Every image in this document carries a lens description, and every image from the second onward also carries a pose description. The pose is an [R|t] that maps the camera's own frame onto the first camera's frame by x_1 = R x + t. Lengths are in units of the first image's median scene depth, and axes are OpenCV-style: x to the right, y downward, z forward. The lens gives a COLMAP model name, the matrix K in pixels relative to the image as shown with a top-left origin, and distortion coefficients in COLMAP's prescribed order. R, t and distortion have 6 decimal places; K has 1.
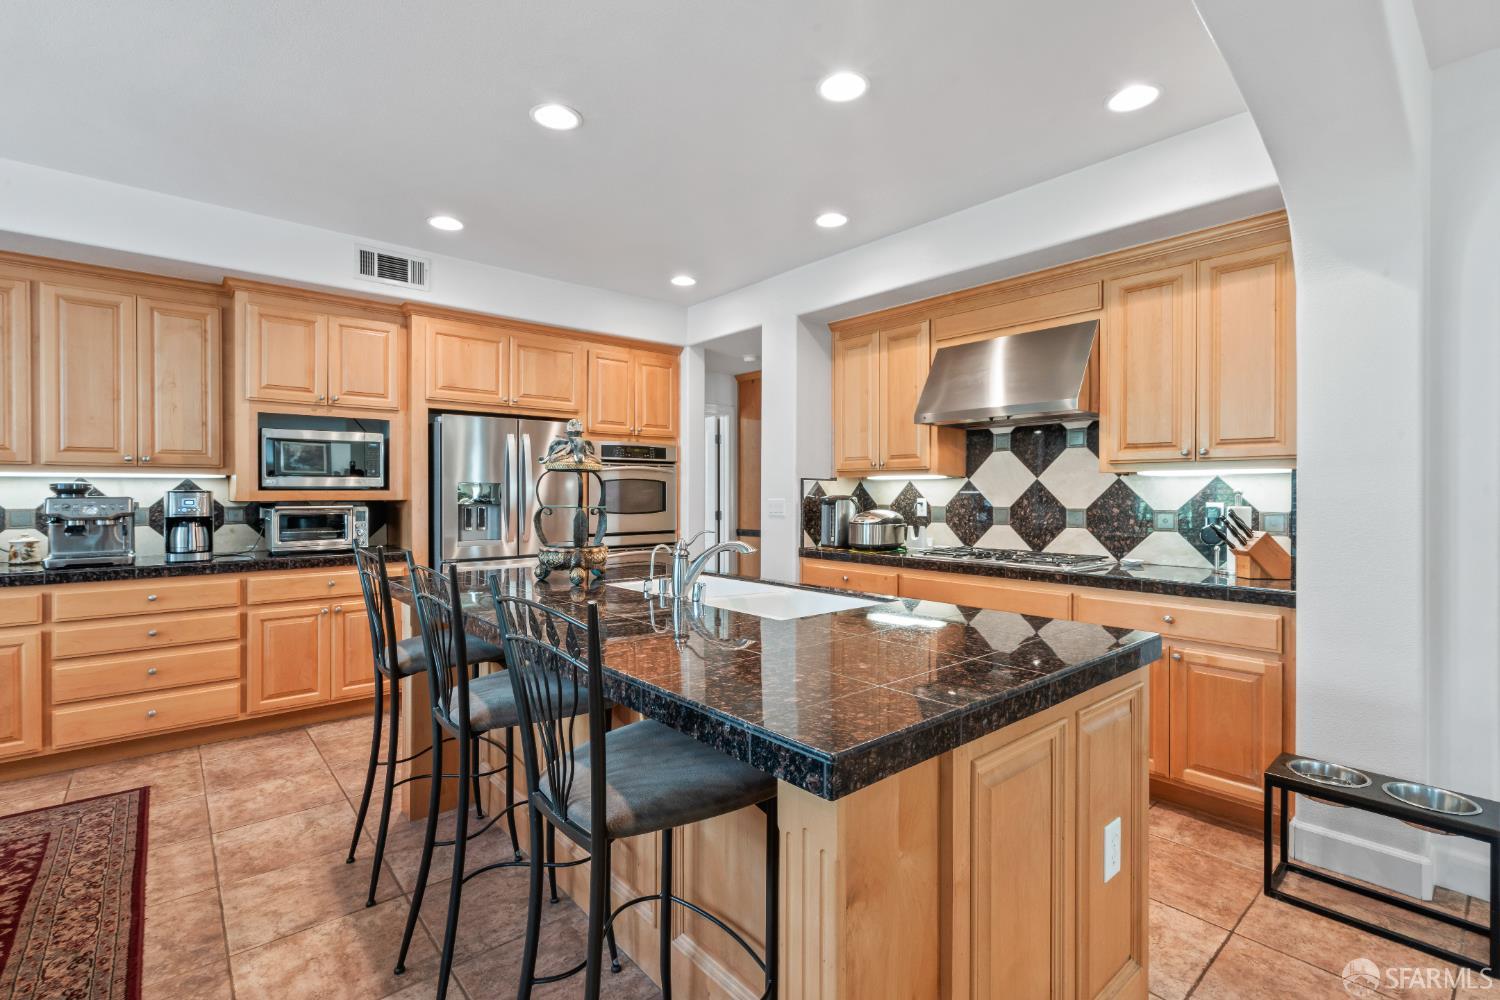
lens RADIAL K [[686.0, 0, 748.6], [0, 686.0, 496.7], [0, 0, 1]] dist [-0.001381, 0.002805]
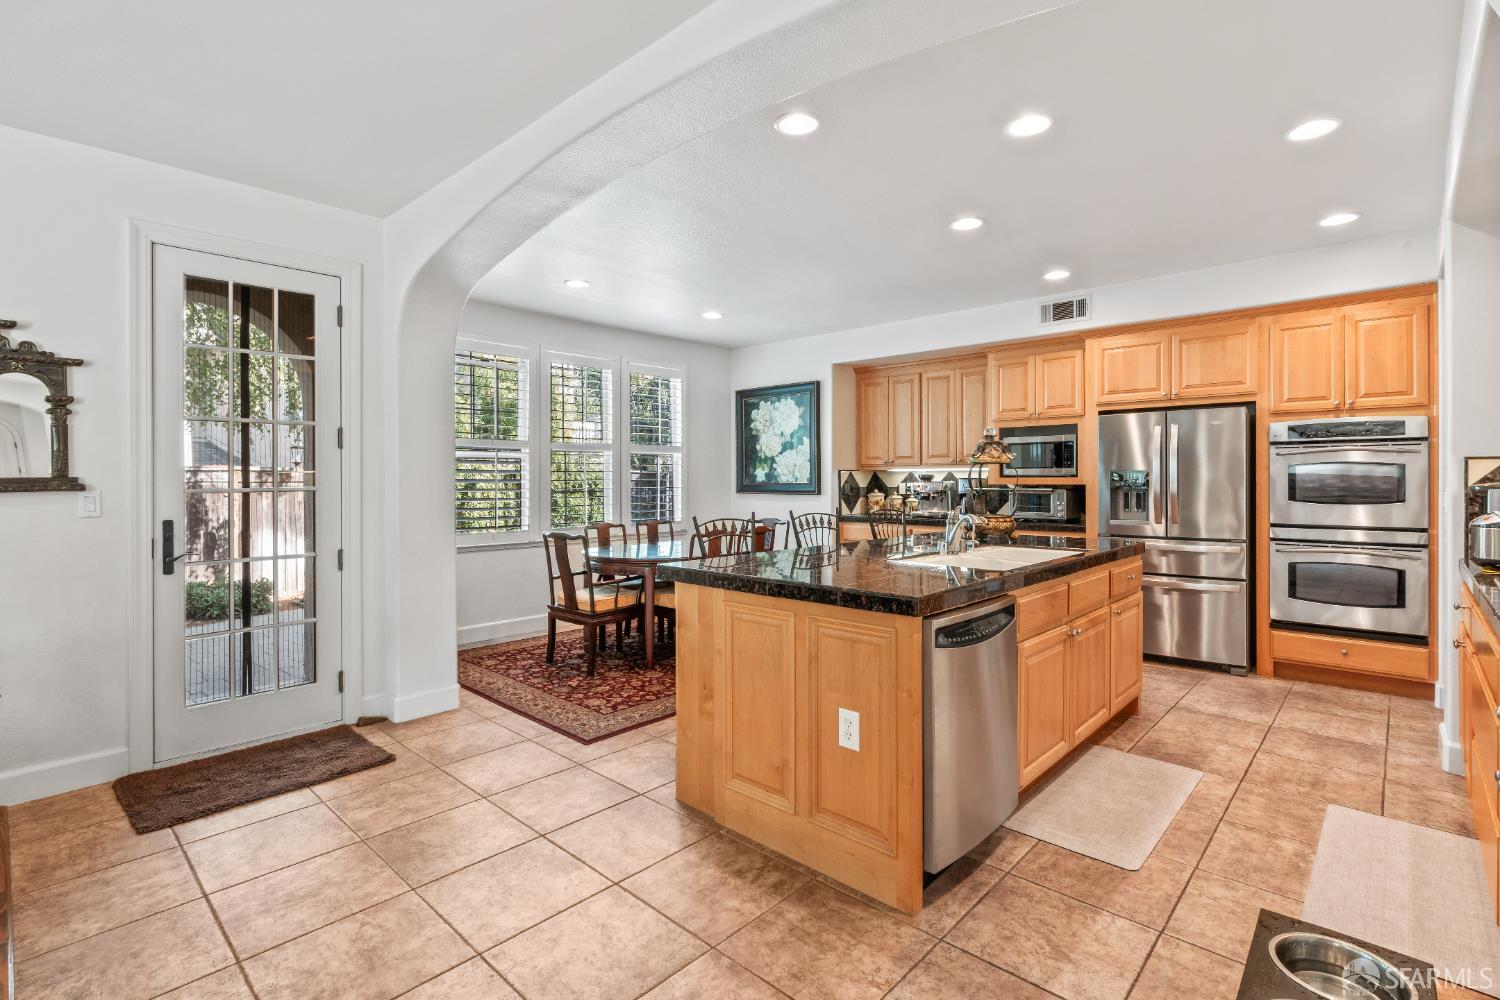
lens RADIAL K [[686.0, 0, 749.6], [0, 686.0, 478.8], [0, 0, 1]] dist [-0.001381, 0.002805]
pose [[0.089643, -0.001242, -0.995973, 0.753542], [-0.005540, 0.999983, -0.001745, -0.001340], [0.995959, 0.005674, 0.089635, 0.276063]]
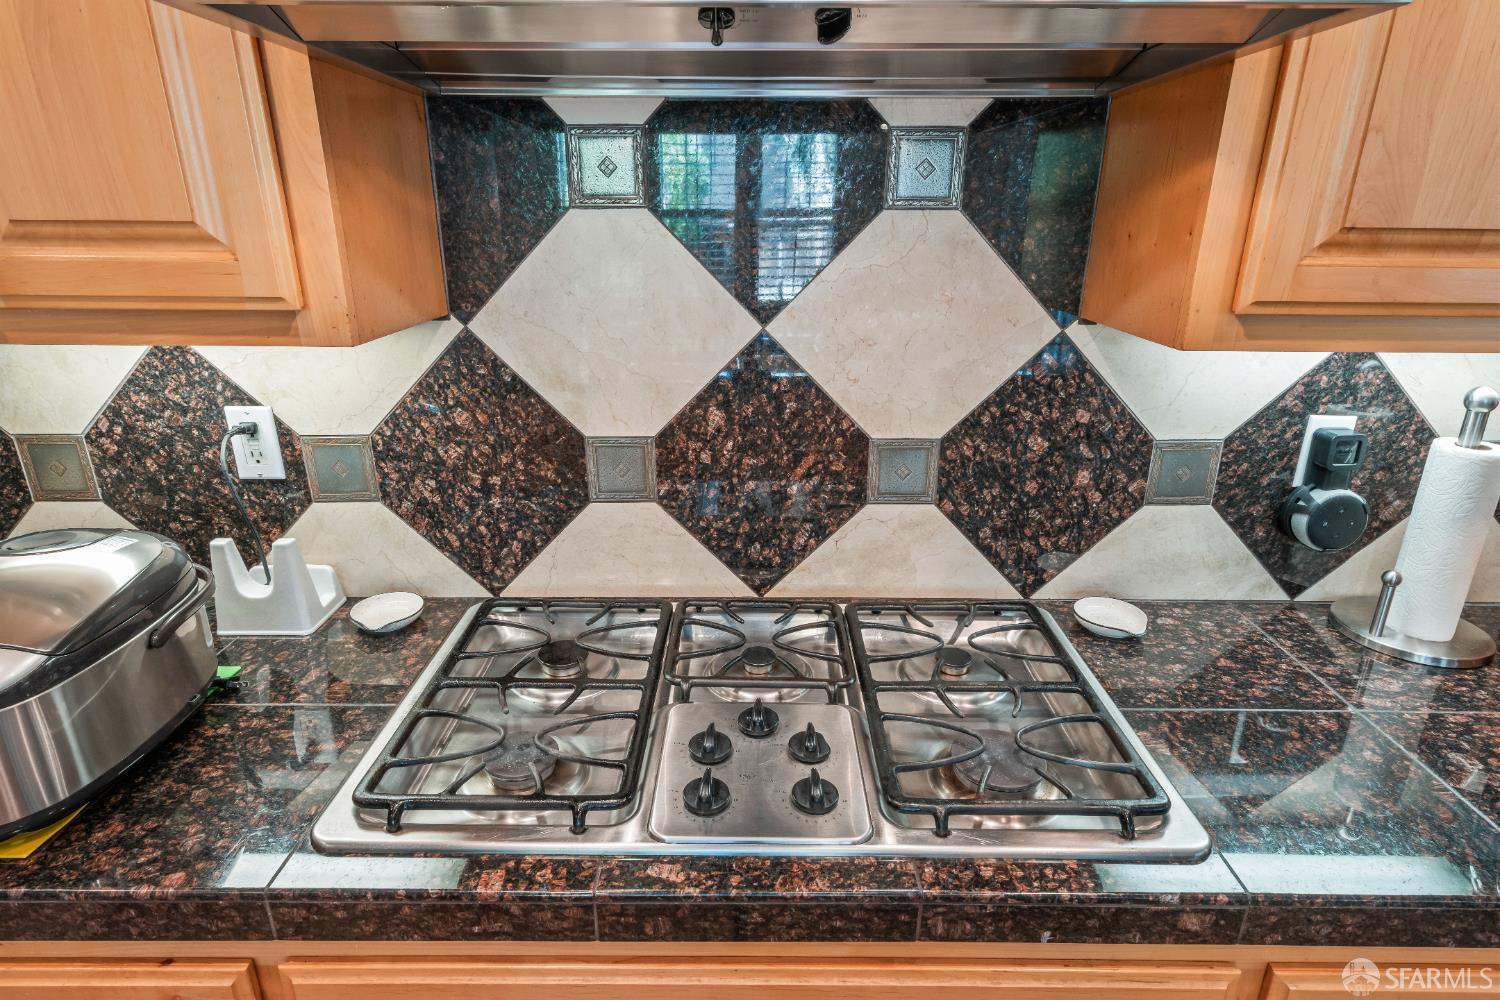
lens RADIAL K [[830.1, 0, 753.7], [0, 830.1, 508.9], [0, 0, 1]] dist [0.000727, 0.000809]
pose [[0.649349, -0.259164, 0.714969, 0.177451], [0.002160, 0.940766, 0.339050, -0.068054], [-0.760488, -0.218617, 0.611445, 0.795191]]
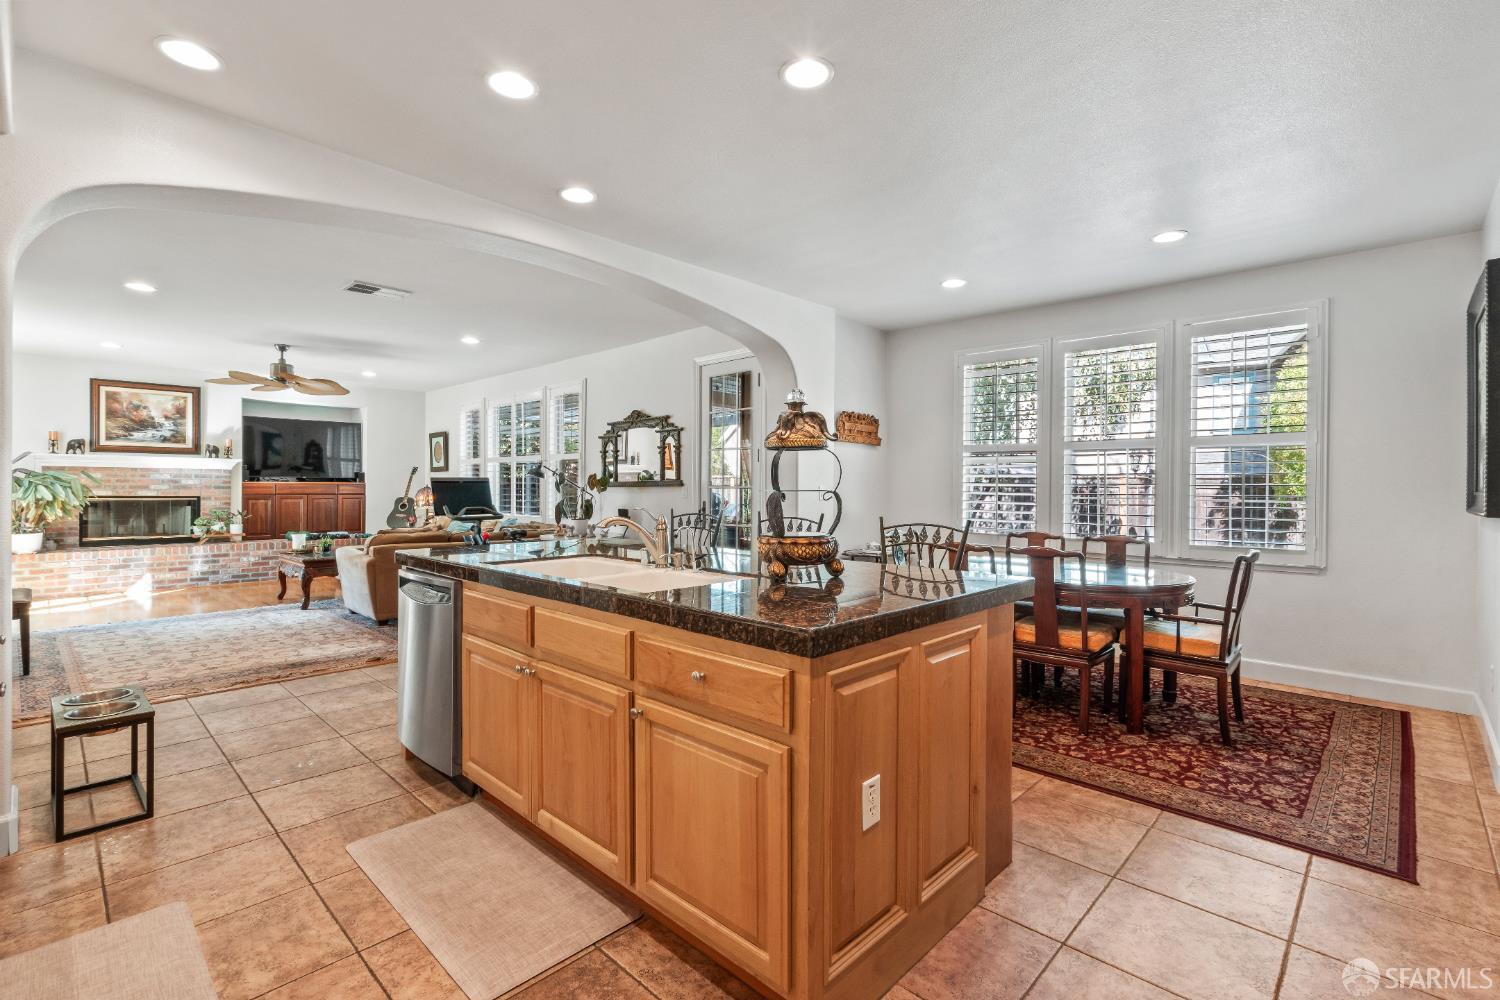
lens RADIAL K [[686.0, 0, 768.3], [0, 686.0, 485.1], [0, 0, 1]] dist [-0.001381, 0.002805]
pose [[-0.995603, -0.007496, -0.093373, -0.101682], [-0.007783, 0.999966, 0.002711, 0.005436], [0.093349, 0.003426, -0.995628, 1.283528]]
